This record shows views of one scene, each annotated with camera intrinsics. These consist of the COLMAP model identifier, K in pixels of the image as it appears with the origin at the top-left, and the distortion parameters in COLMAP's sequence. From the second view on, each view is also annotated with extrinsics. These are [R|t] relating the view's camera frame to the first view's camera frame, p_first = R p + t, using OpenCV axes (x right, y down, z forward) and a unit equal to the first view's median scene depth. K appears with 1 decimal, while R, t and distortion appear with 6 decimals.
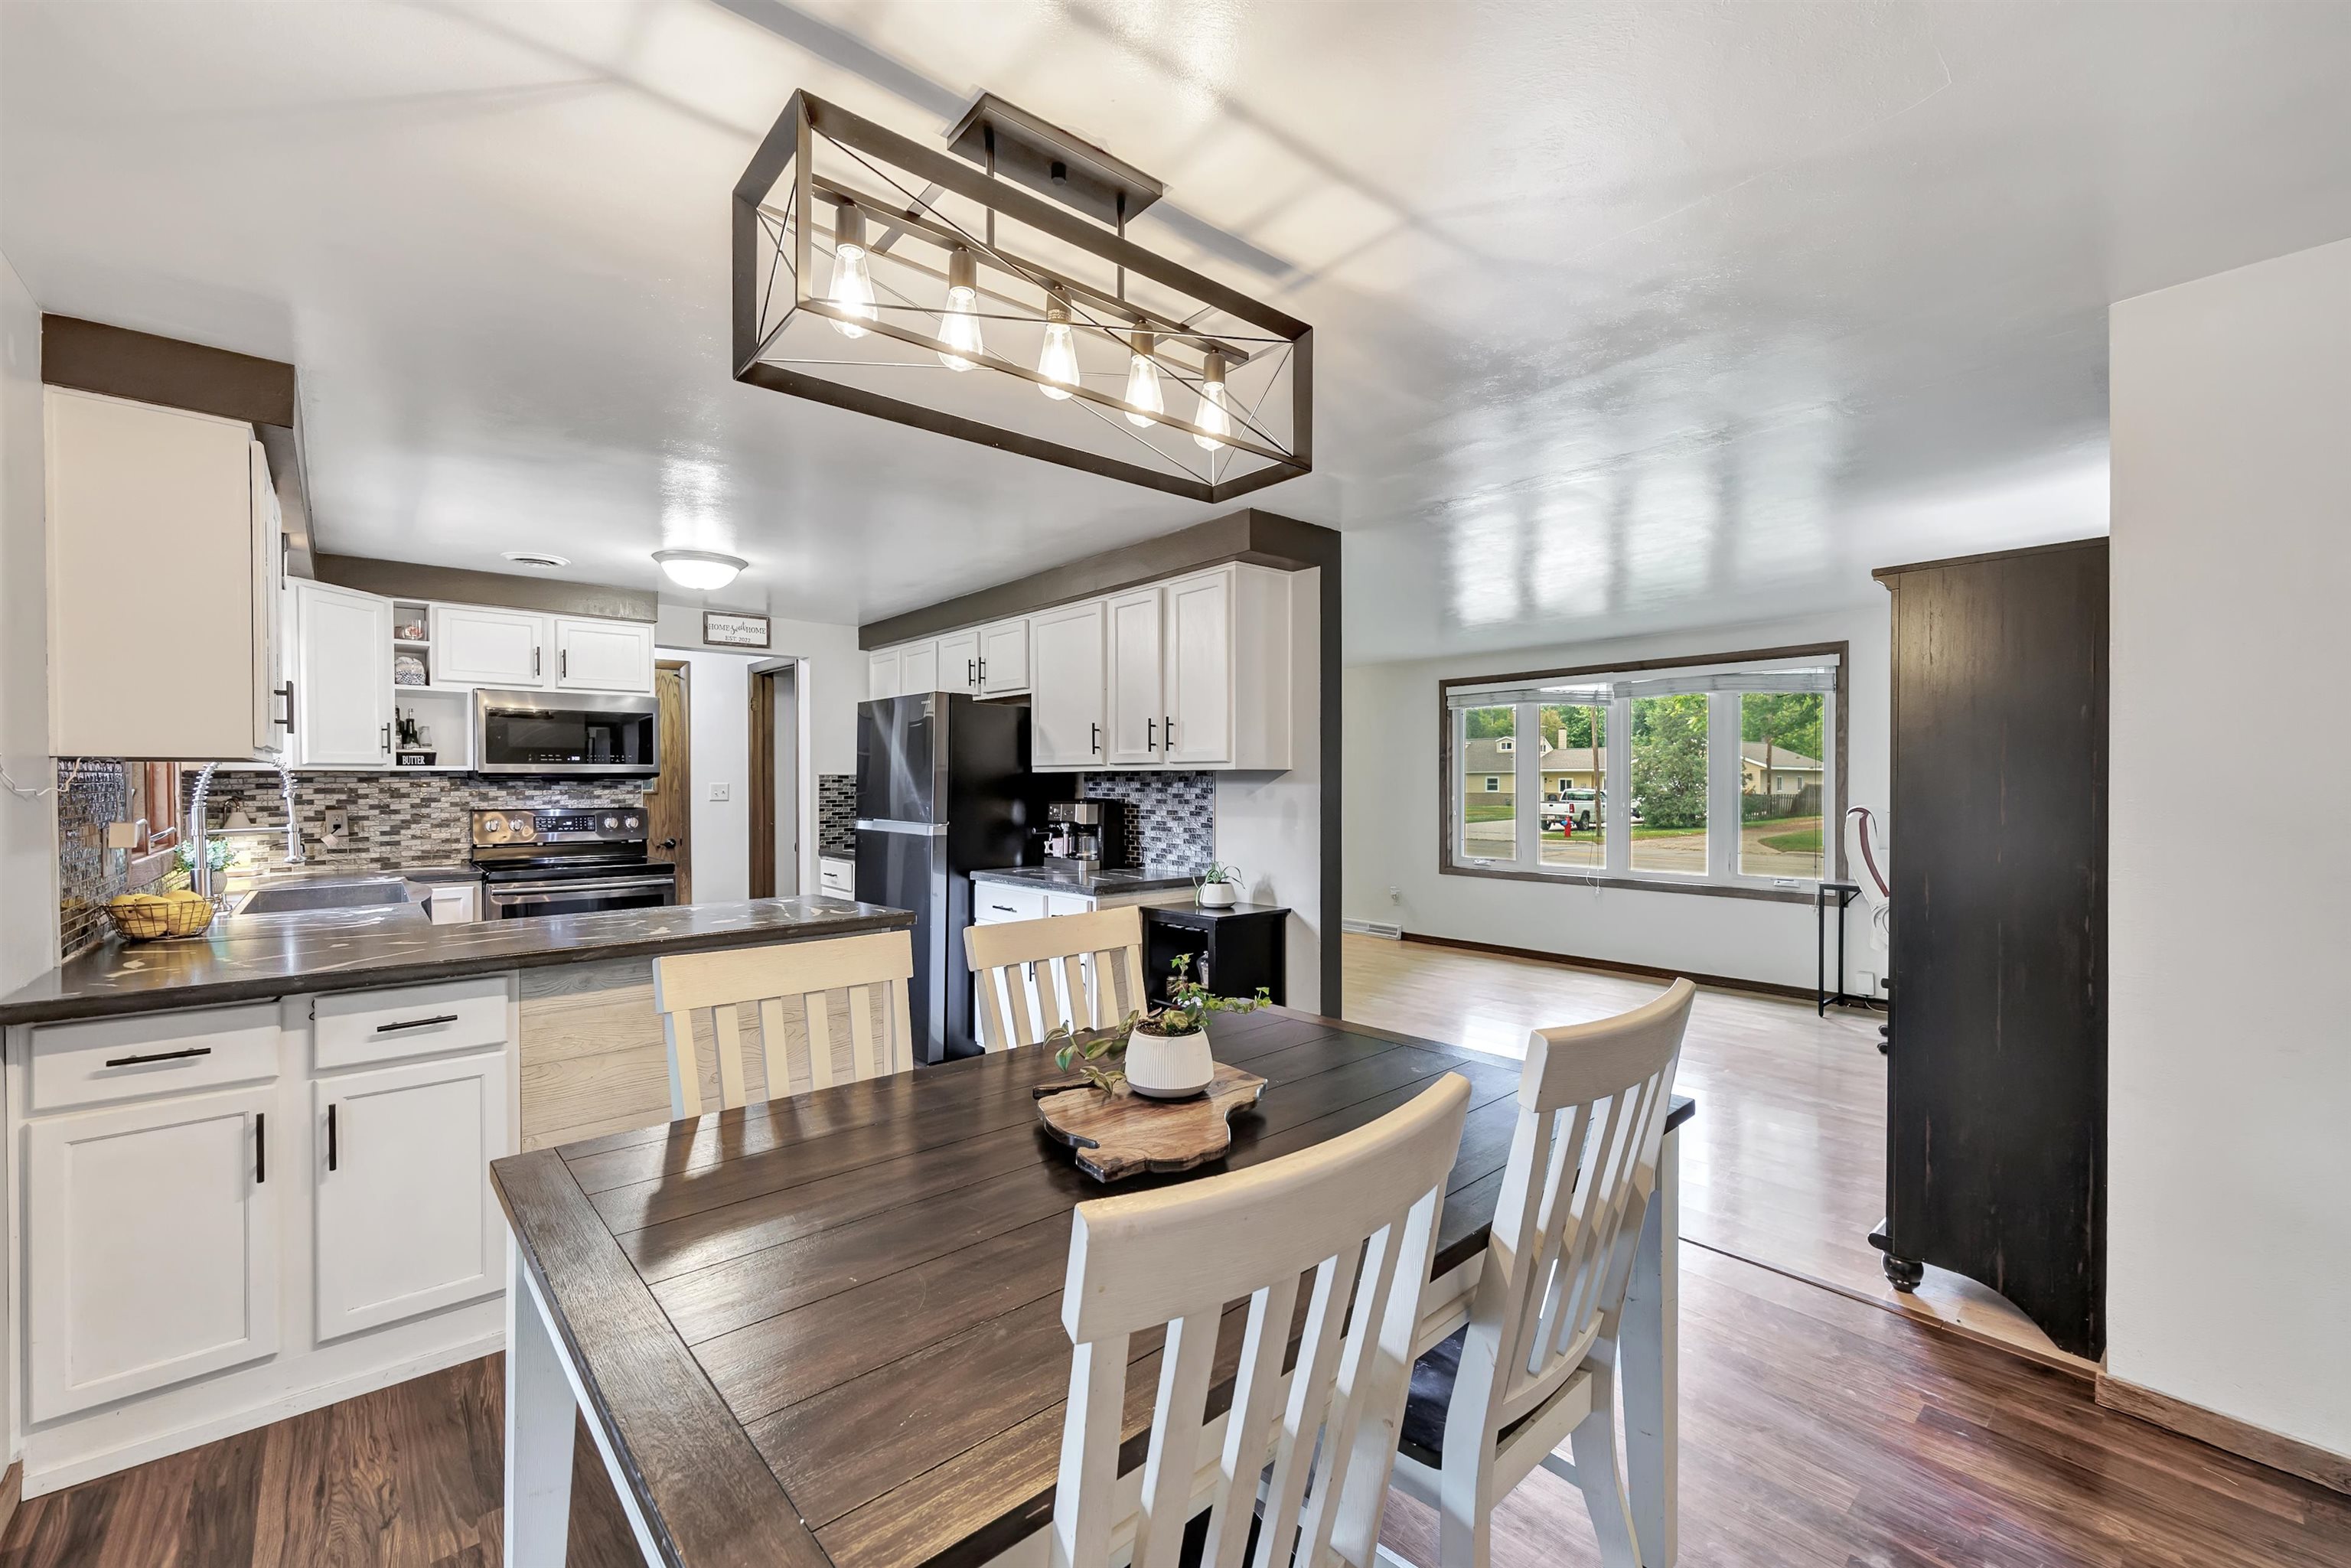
lens RADIAL K [[952.1, 0, 1185.6], [0, 952.1, 789.4], [0, 0, 1]] dist [-0.001862, 0.001291]
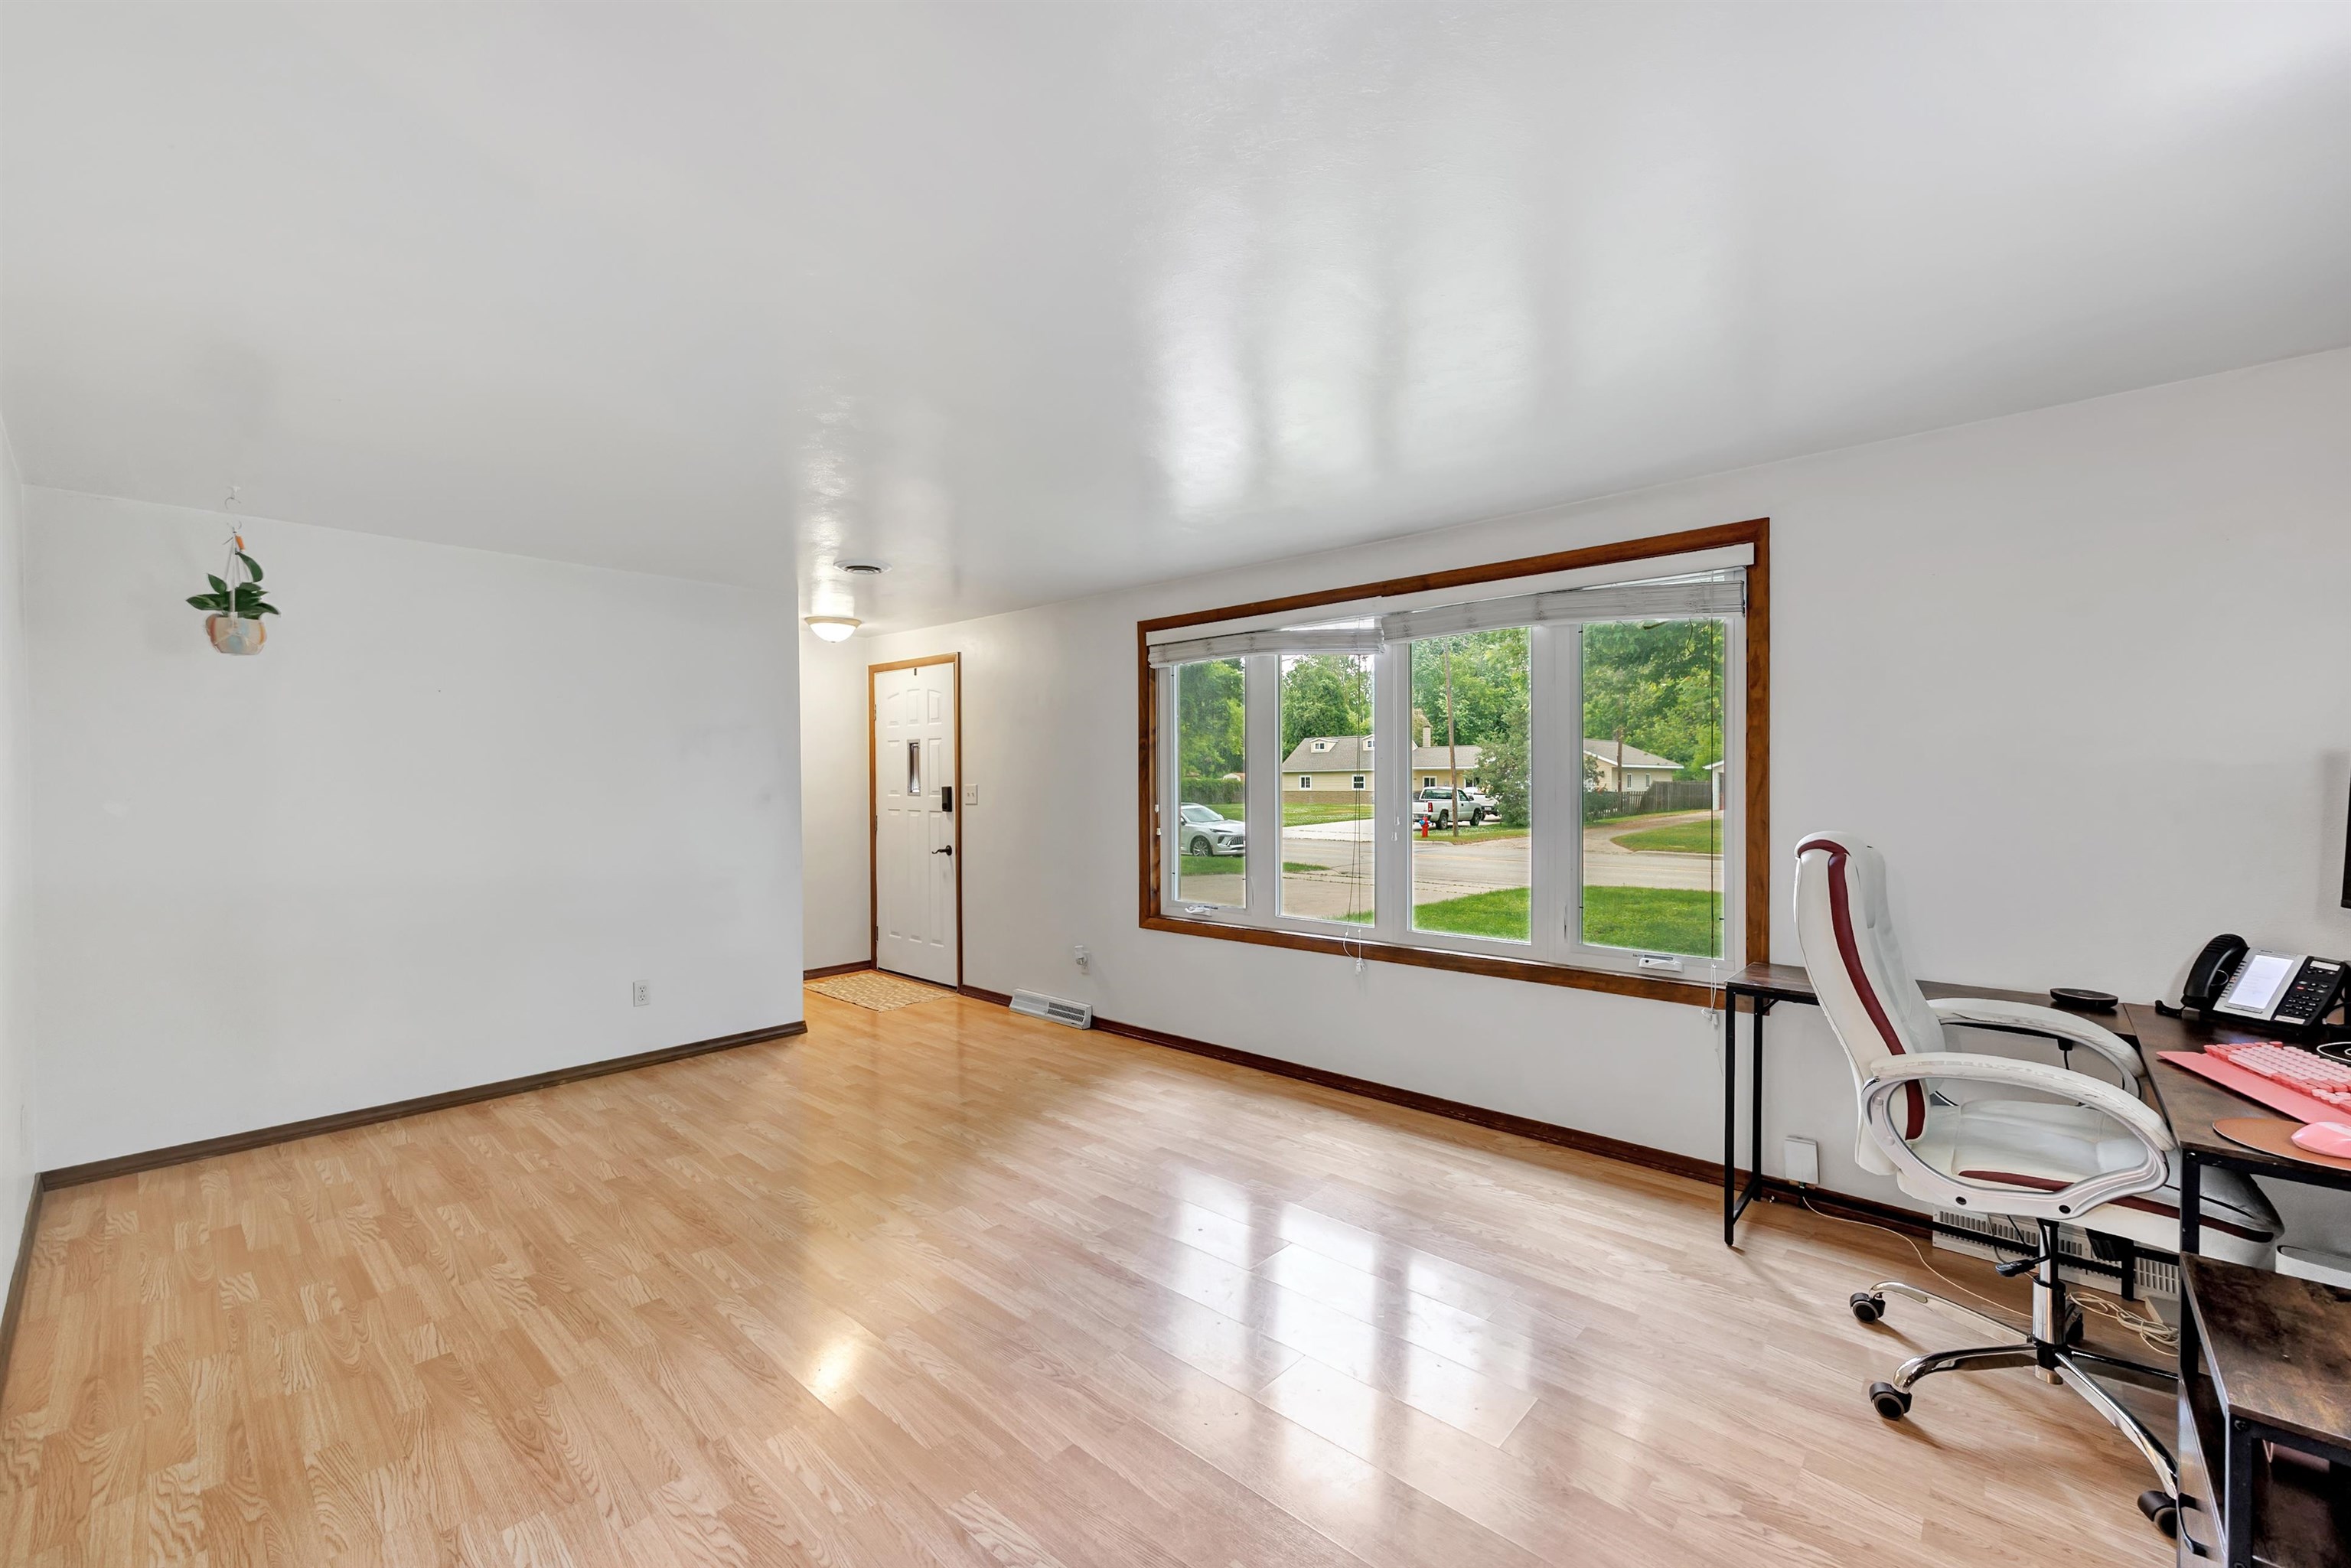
lens RADIAL K [[952.1, 0, 1178.5], [0, 952.1, 777.9], [0, 0, 1]] dist [-0.001862, 0.001291]
pose [[0.993211, -0.003847, 0.116262, 0.242371], [0.005181, 0.999924, -0.011170, -0.003728], [-0.116210, 0.011697, 0.993156, 0.406457]]
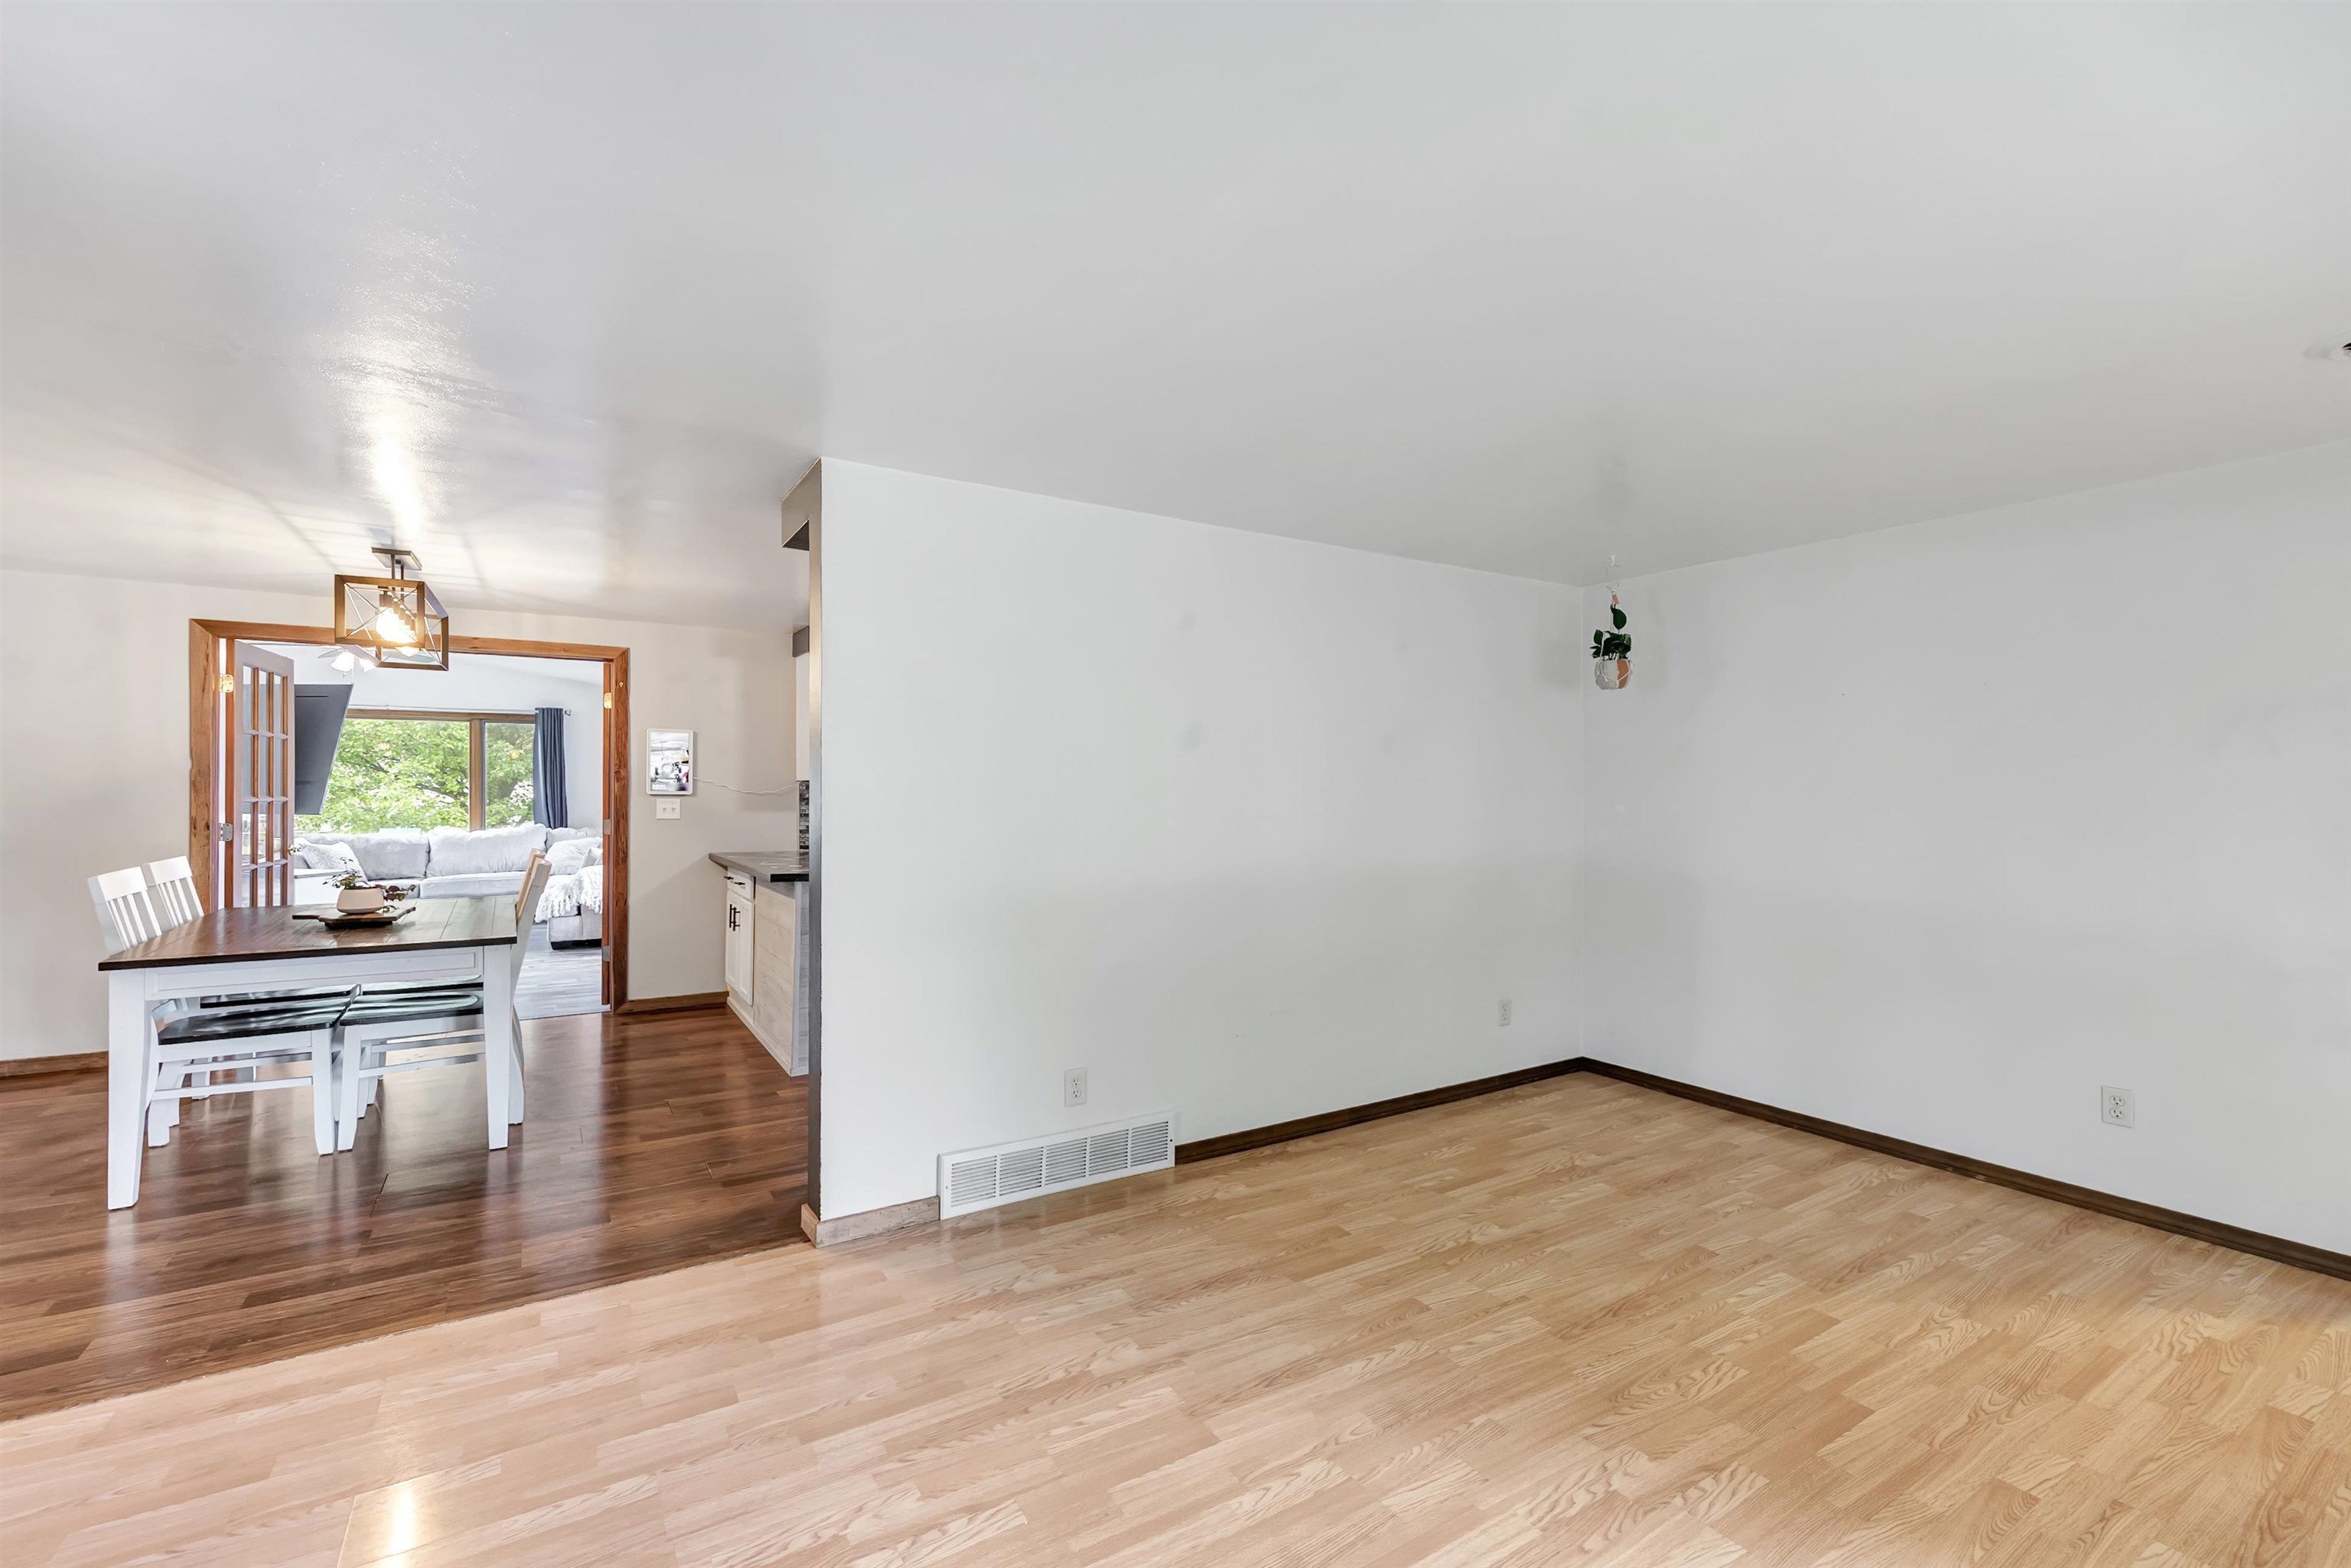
lens RADIAL K [[952.1, 0, 1158.0], [0, 952.1, 809.1], [0, 0, 1]] dist [-0.001862, 0.001291]
pose [[-0.168920, 0.015912, -0.985501, 0.445708], [-0.009421, 0.999798, 0.017757, -0.002710], [0.985585, 0.012284, -0.168736, 0.738529]]
